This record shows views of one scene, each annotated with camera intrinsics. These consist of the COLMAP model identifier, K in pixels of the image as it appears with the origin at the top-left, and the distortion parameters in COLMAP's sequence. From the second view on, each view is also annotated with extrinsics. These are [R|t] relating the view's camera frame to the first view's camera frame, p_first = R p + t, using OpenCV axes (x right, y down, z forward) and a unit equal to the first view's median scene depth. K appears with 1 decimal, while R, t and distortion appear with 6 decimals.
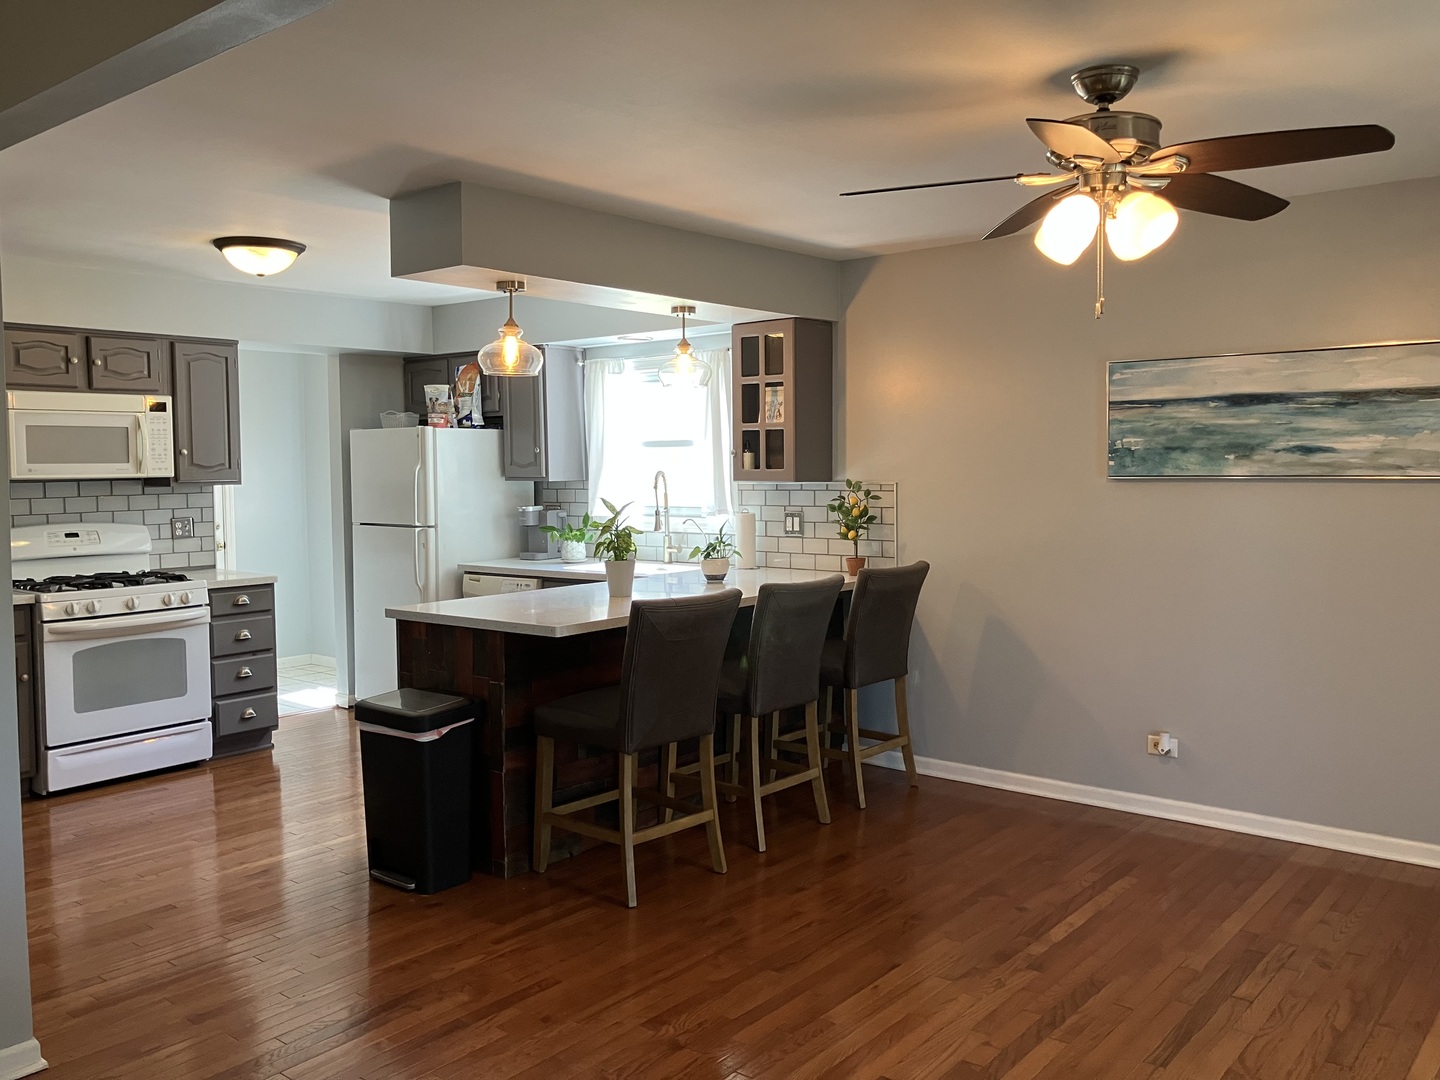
lens RADIAL K [[1176.2, 0, 717.1], [0, 1176.2, 532.5], [0, 0, 1]] dist [0.003479, 0.011017]
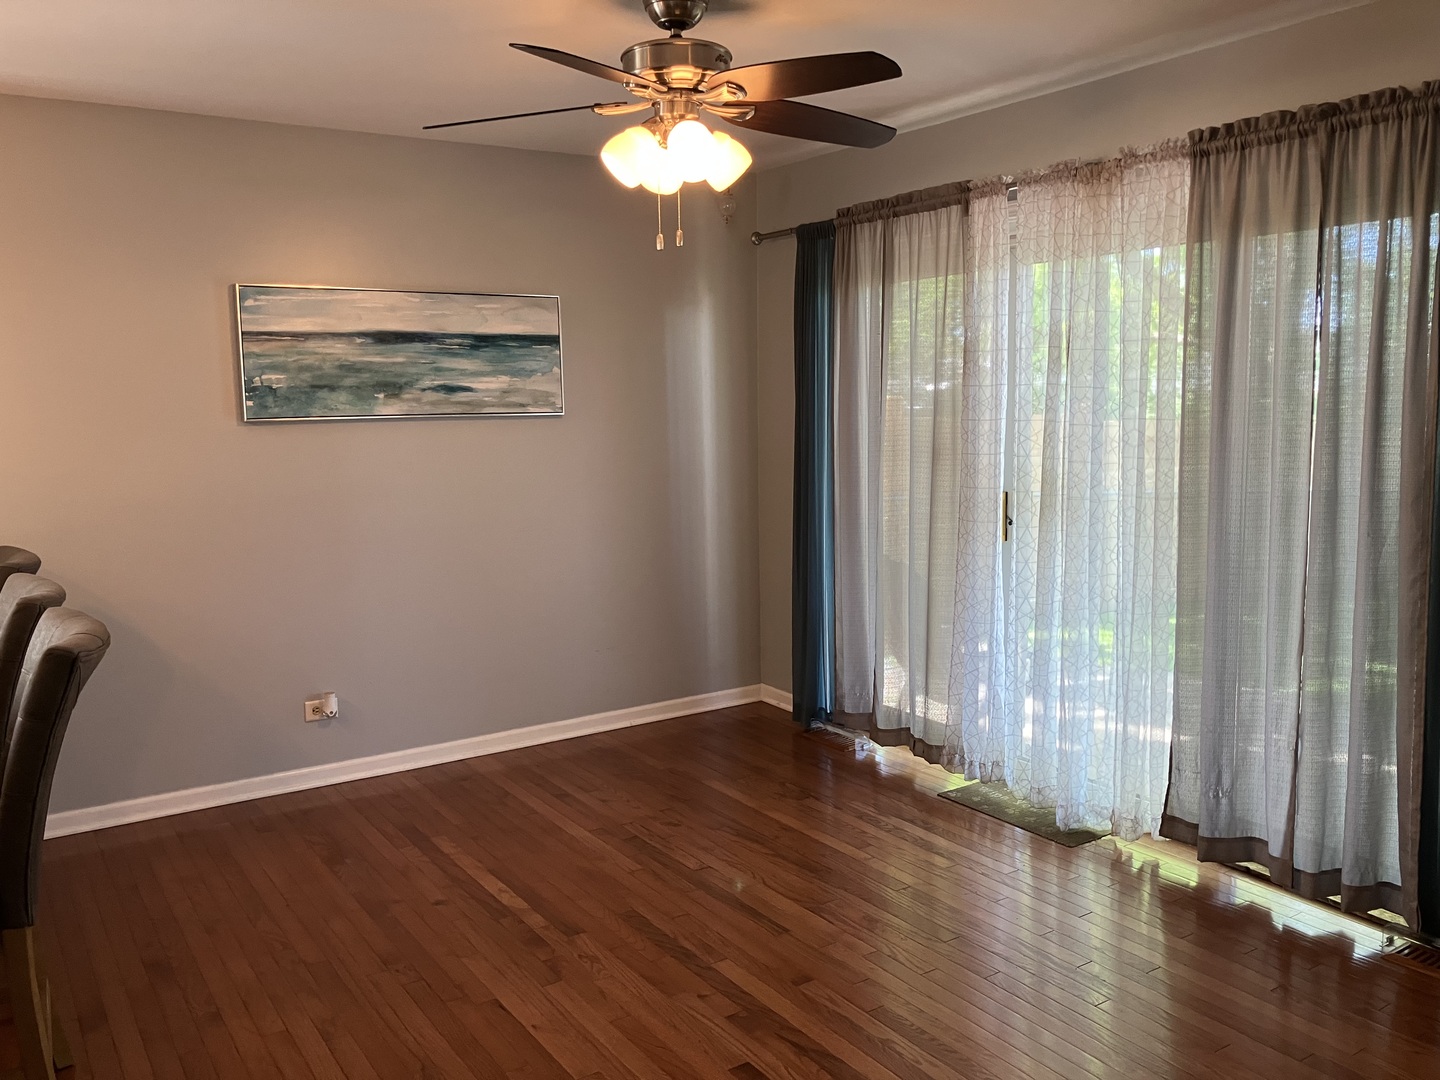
lens RADIAL K [[1176.2, 0, 716.3], [0, 1176.2, 544.8], [0, 0, 1]] dist [0.003479, 0.011017]
pose [[0.298250, -0.117318, 0.947251, -0.427052], [0.067547, 0.992524, 0.101658, -0.022536], [-0.952095, 0.033664, 0.303944, 0.451748]]
